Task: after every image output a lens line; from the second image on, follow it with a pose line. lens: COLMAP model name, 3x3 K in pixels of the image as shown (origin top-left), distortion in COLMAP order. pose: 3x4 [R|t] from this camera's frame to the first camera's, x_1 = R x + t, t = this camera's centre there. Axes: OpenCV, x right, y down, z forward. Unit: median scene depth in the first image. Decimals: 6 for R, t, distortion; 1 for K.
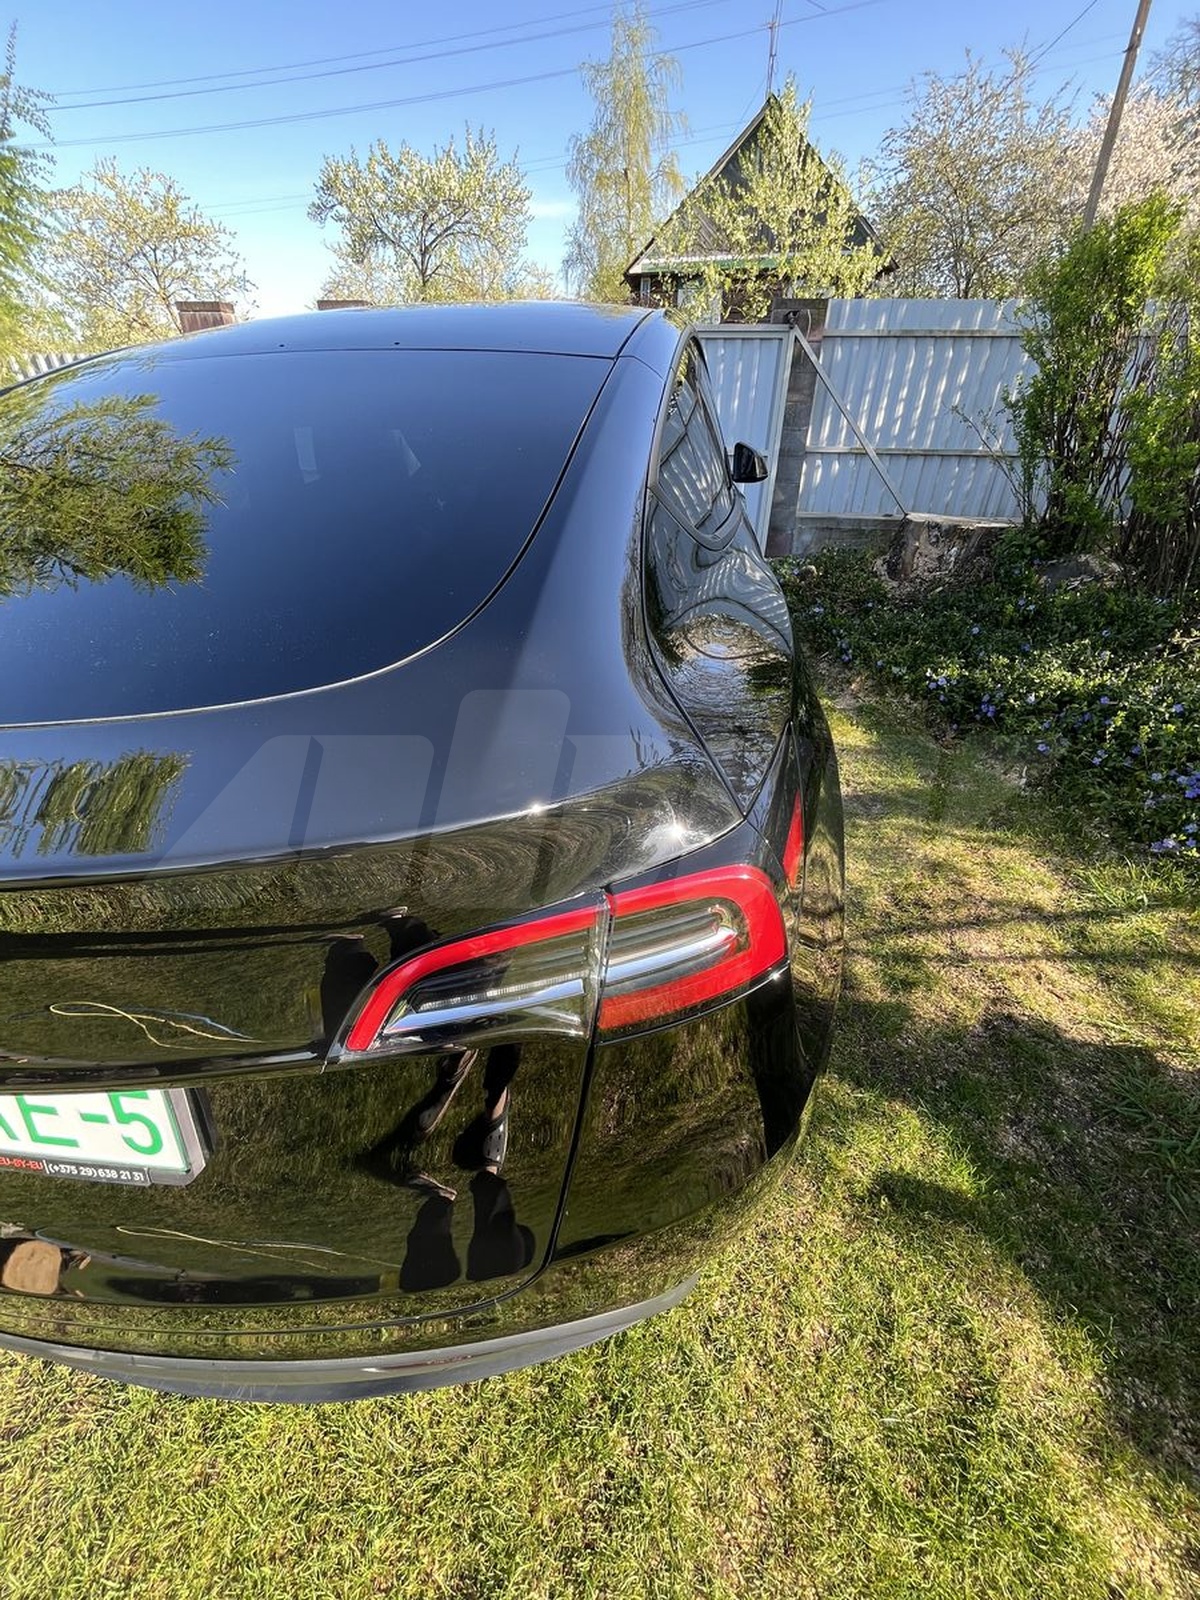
lens RADIAL K [[645.4, 0, 599.8], [0, 645.4, 808.7], [0, 0, 1]] dist [-0.004152, 0.000307]
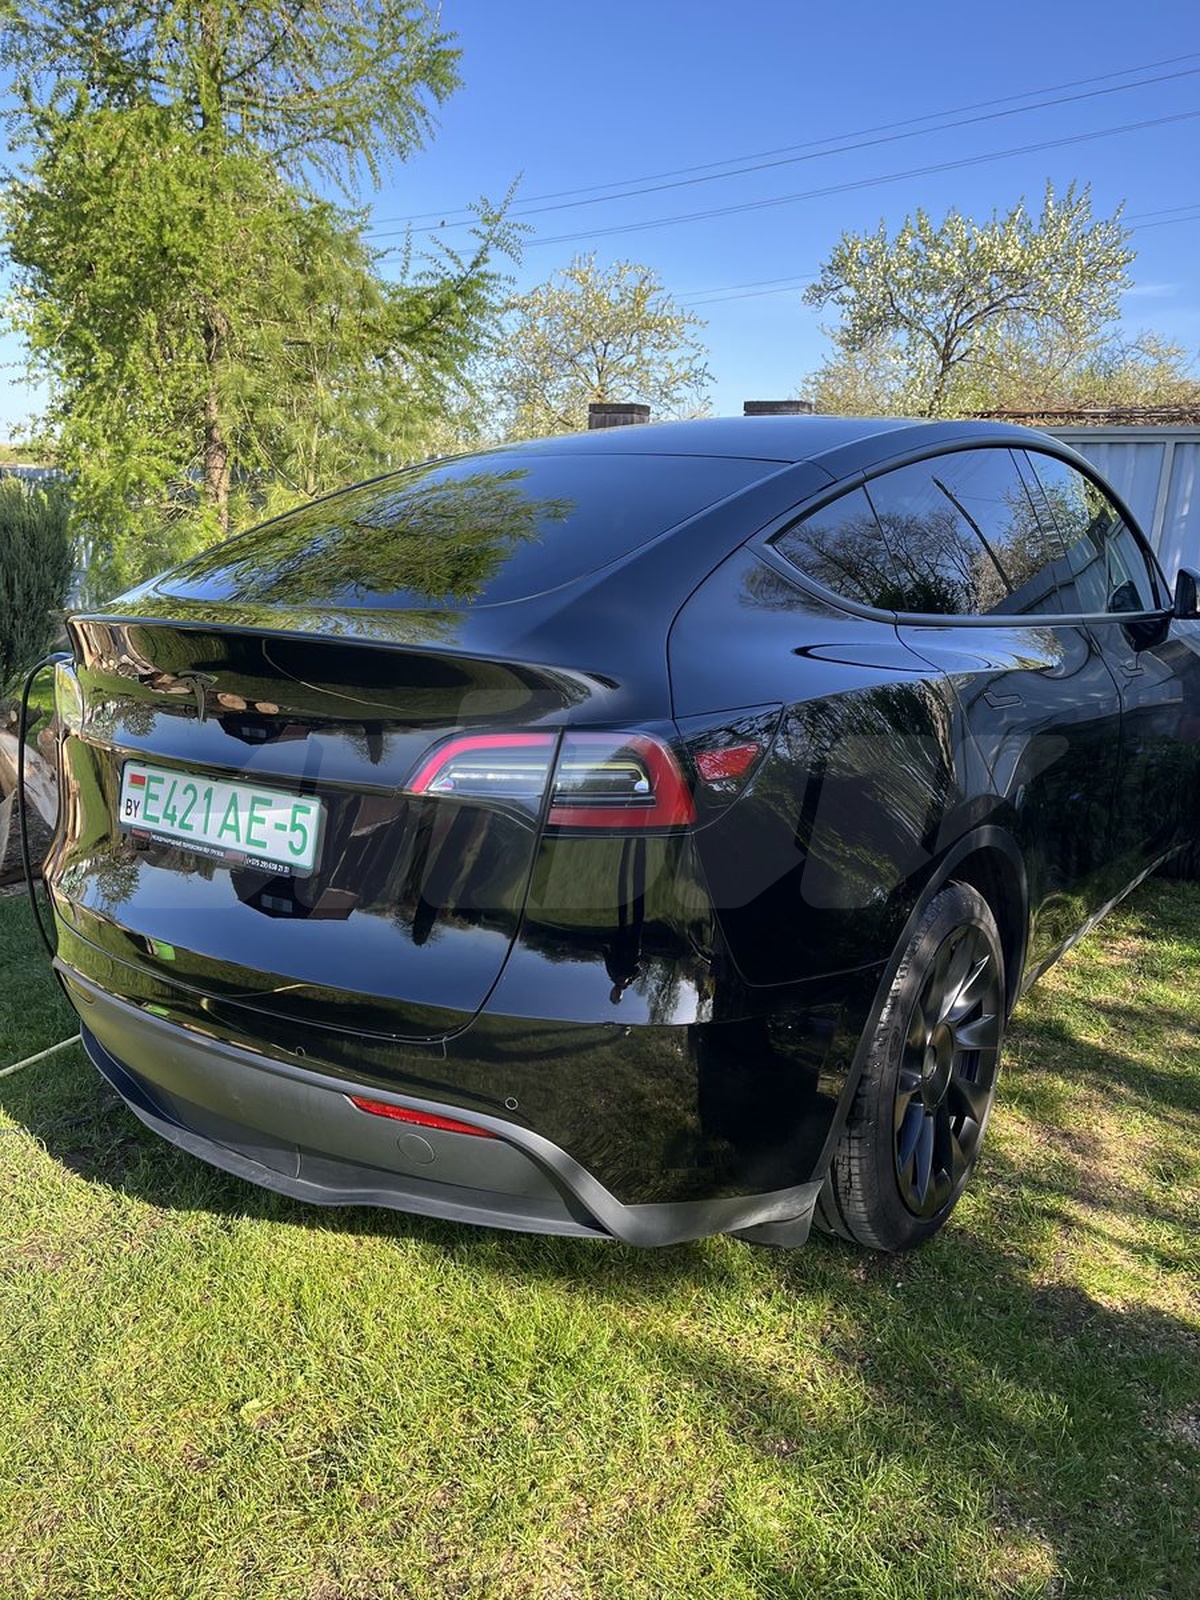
lens RADIAL K [[1223.5, 0, 592.2], [0, 1223.5, 789.6], [0, 0, 1]] dist [0.014694, -0.009988]
pose [[0.874059, 0.134780, -0.466750, 0.194160], [-0.287471, 0.917983, -0.273253, 0.136374], [0.391639, 0.373016, 0.841117, -0.195783]]
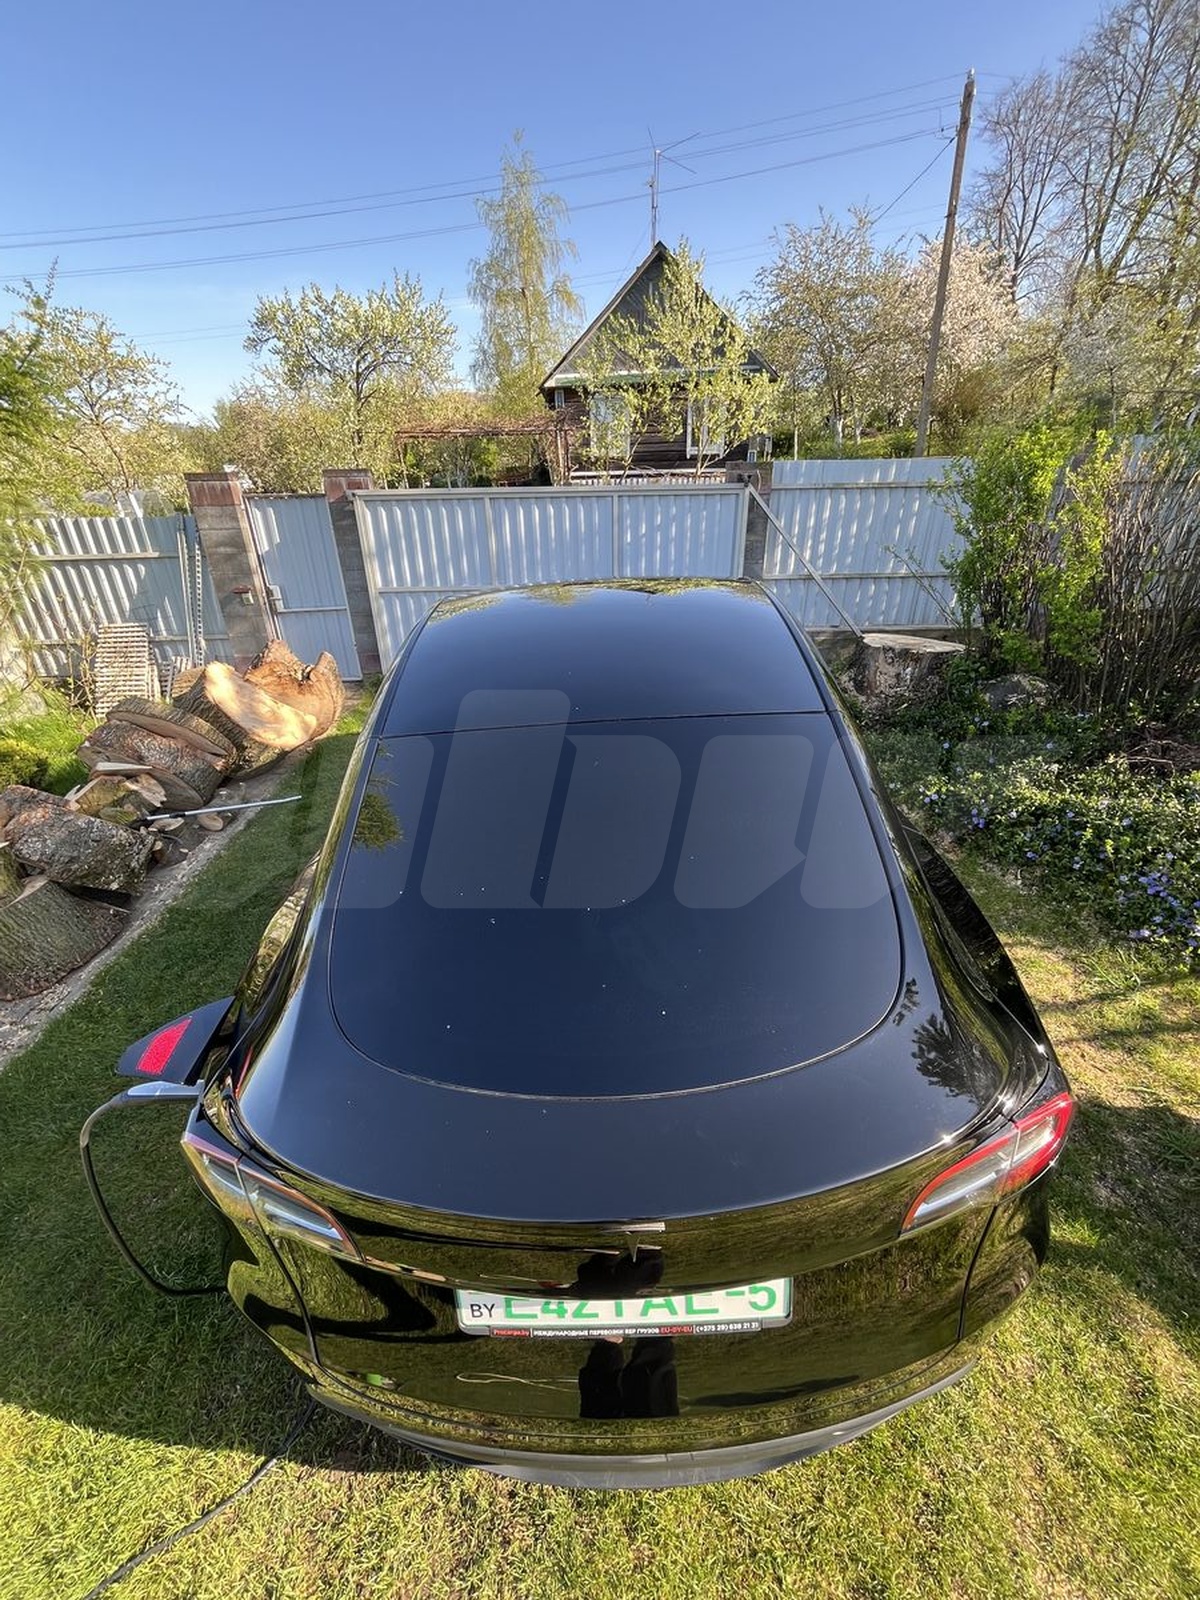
lens RADIAL K [[645.4, 0, 599.9], [0, 645.4, 809.0], [0, 0, 1]] dist [-0.004152, 0.000307]
pose [[0.990401, -0.085617, 0.108520, -0.157730], [0.094764, 0.992105, -0.082143, -0.089374], [-0.100630, 0.091638, 0.990695, -0.100751]]
